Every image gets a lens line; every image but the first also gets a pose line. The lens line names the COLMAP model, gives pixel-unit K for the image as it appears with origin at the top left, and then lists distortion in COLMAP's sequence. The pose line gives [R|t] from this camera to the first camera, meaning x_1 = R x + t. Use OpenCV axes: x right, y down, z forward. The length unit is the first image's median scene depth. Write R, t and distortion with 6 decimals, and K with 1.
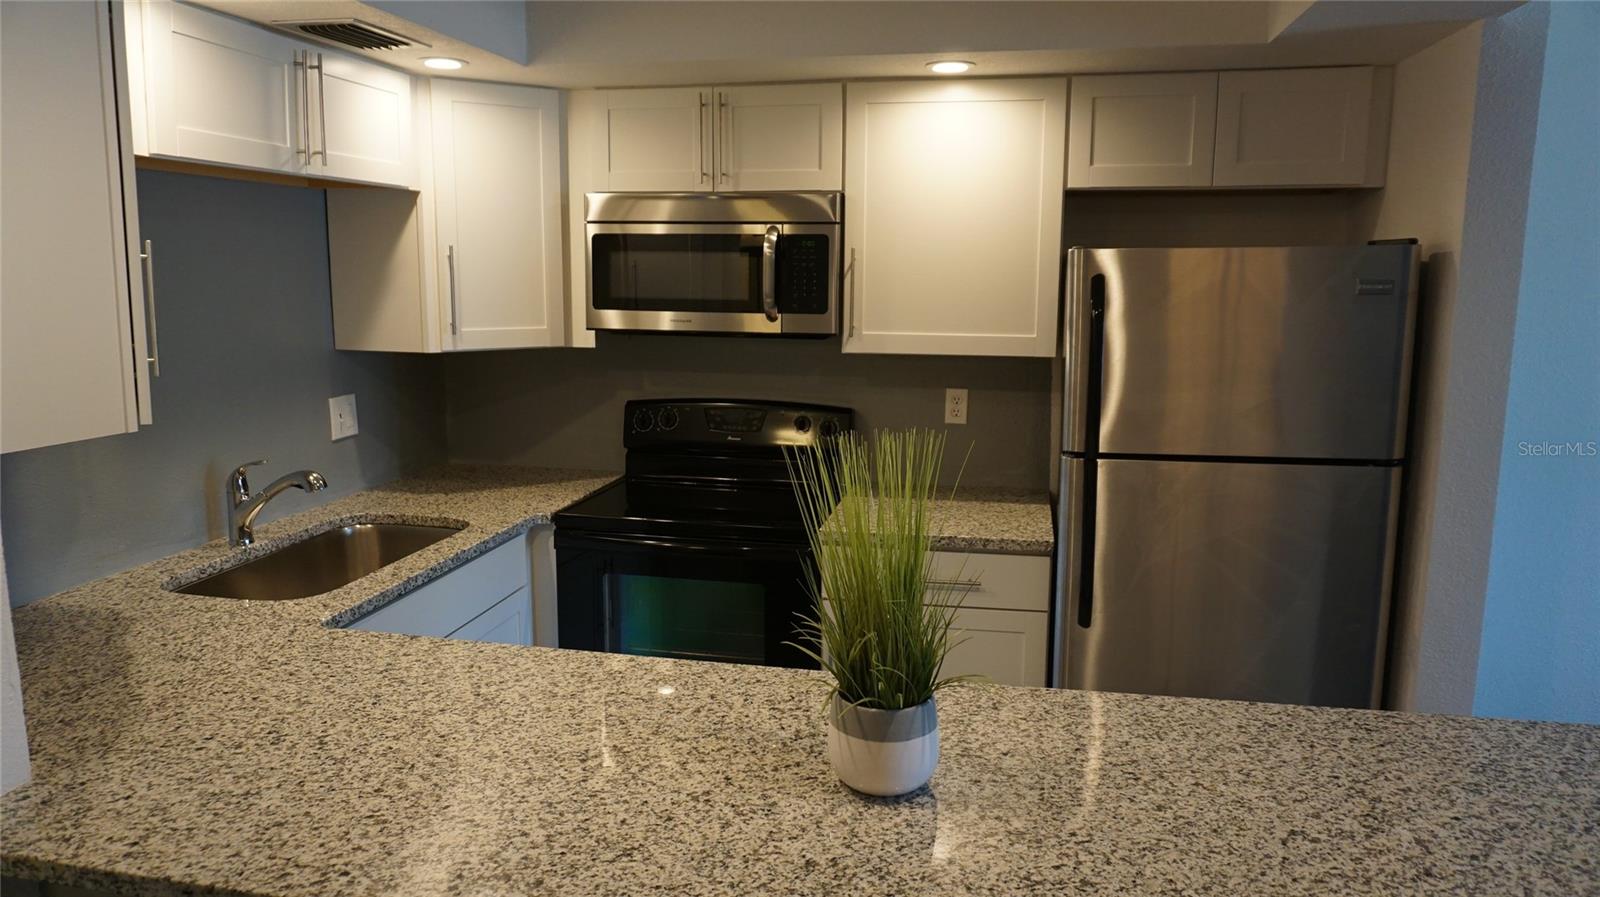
lens RADIAL K [[1074.0, 0, 781.4], [0, 1074.0, 426.2], [0, 0, 1]] dist [0.024886, -0.118772]
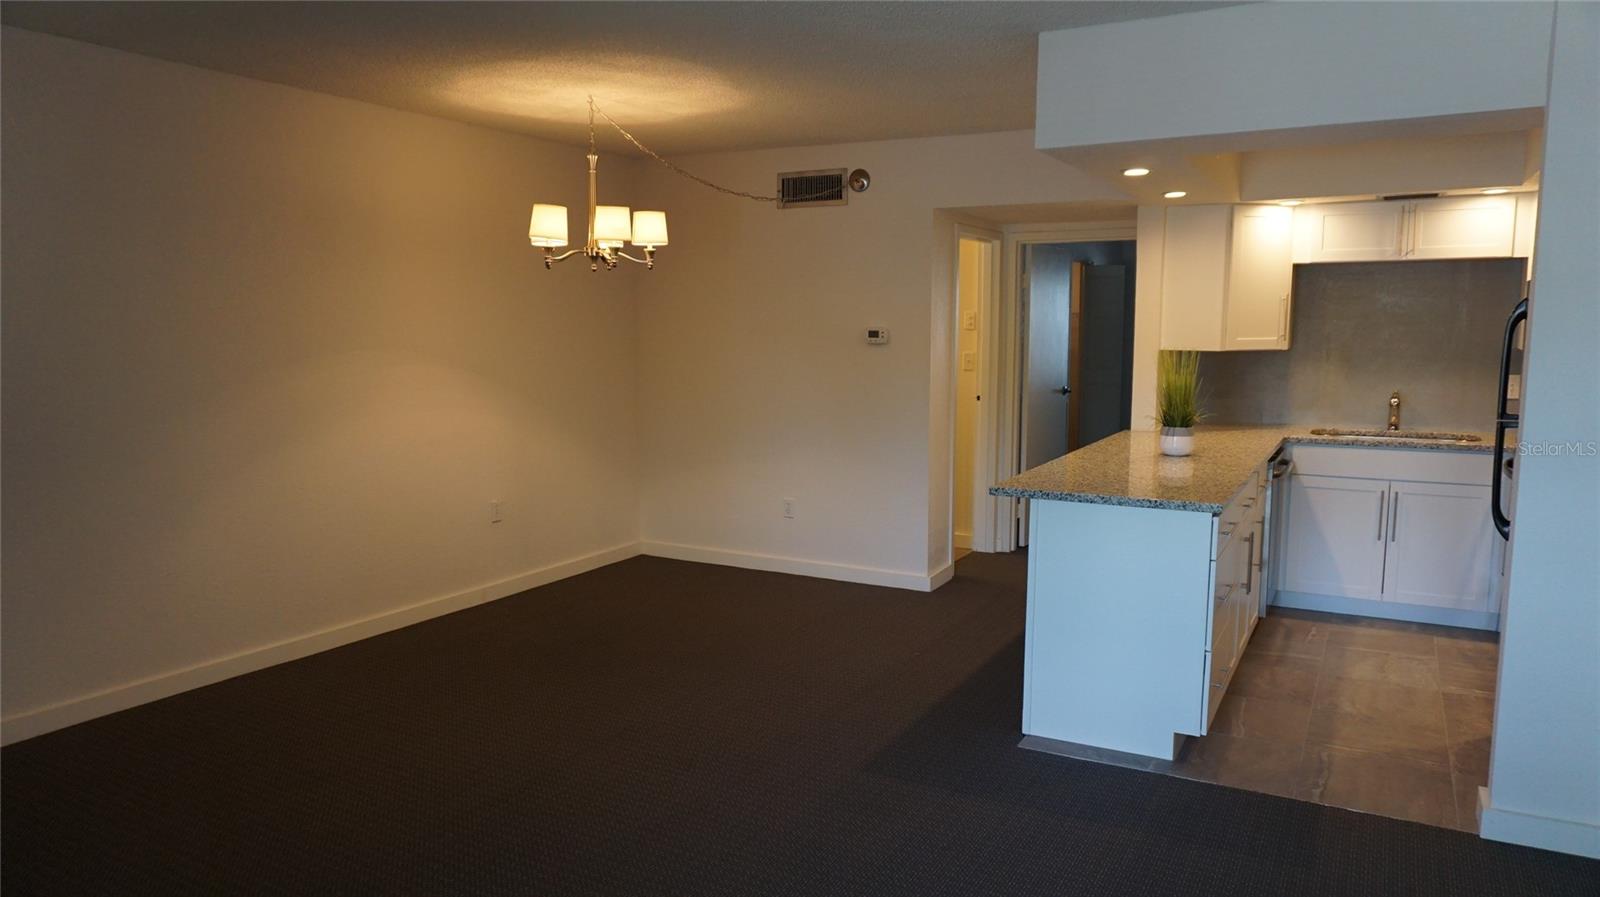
lens RADIAL K [[1060.5, 0, 797.6], [0, 1060.5, 456.7], [0, 0, 1]] dist [-0.055898, 0.035196]
pose [[-0.312584, 0.118288, -0.942496, 1.670615], [-0.133313, 0.976933, 0.166824, -0.025688], [0.940489, 0.177793, -0.289604, 0.430275]]
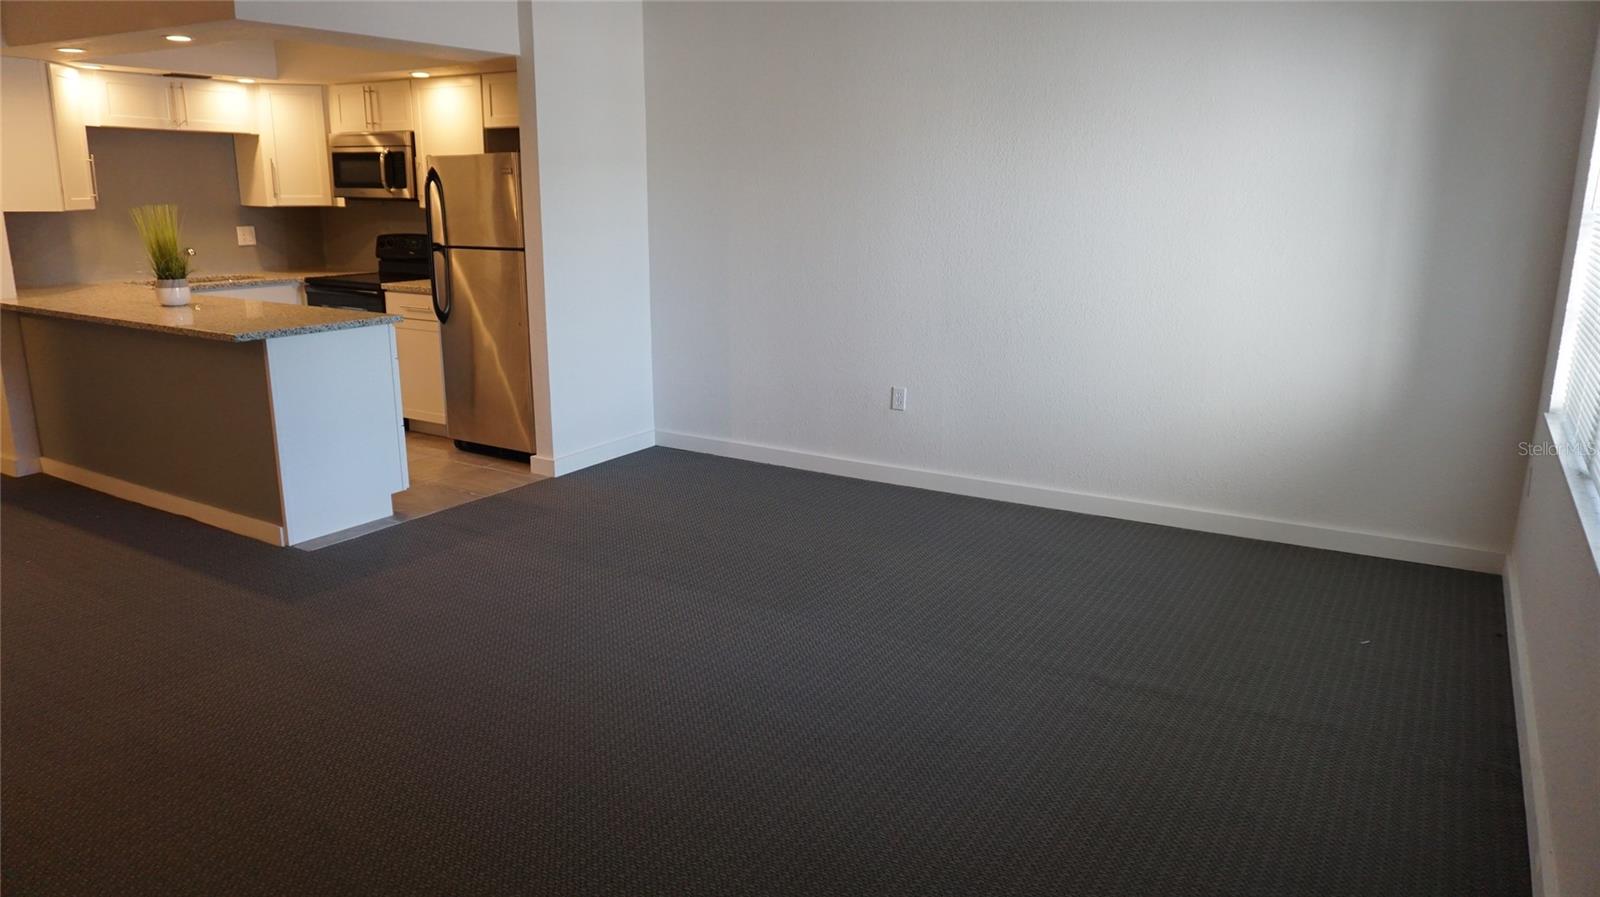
lens RADIAL K [[1060.5, 0, 797.6], [0, 1060.5, 456.7], [0, 0, 1]] dist [-0.055898, 0.035196]
pose [[0.941711, 0.088474, -0.324580, 1.540697], [-0.057820, 0.993008, 0.102922, 0.170417], [0.331416, -0.078156, 0.940242, -0.779142]]
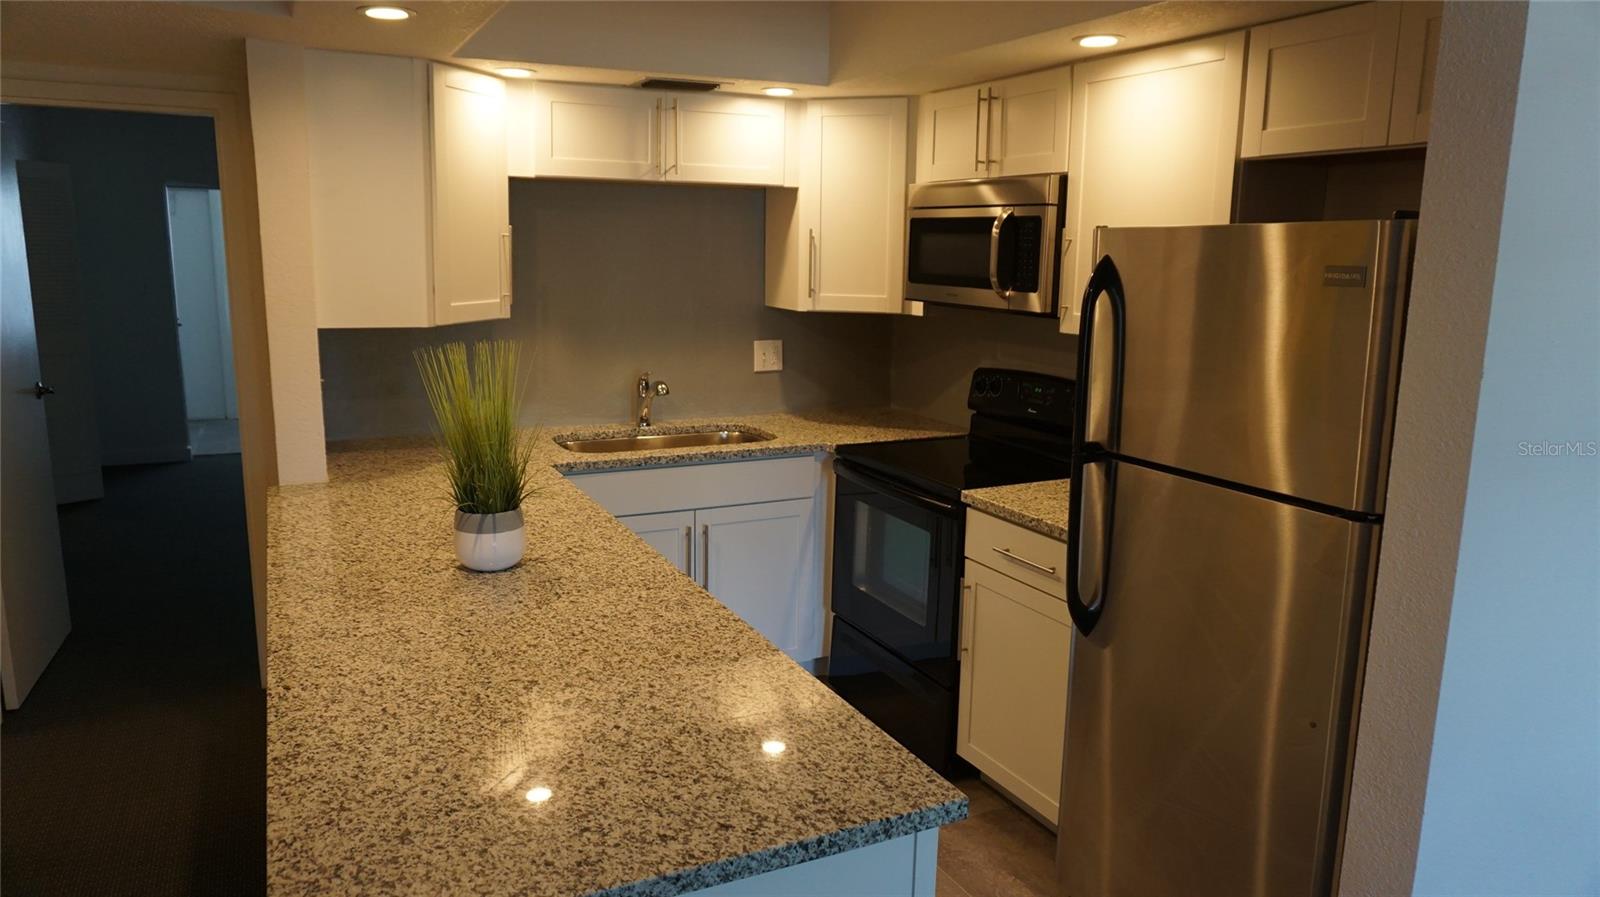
lens RADIAL K [[1060.5, 0, 797.6], [0, 1060.5, 456.7], [0, 0, 1]] dist [-0.055898, 0.035196]
pose [[0.613682, 0.158483, -0.773484, 0.718958], [-0.128121, 0.986652, 0.100509, -0.023115], [0.779089, 0.037419, 0.625796, 0.199113]]
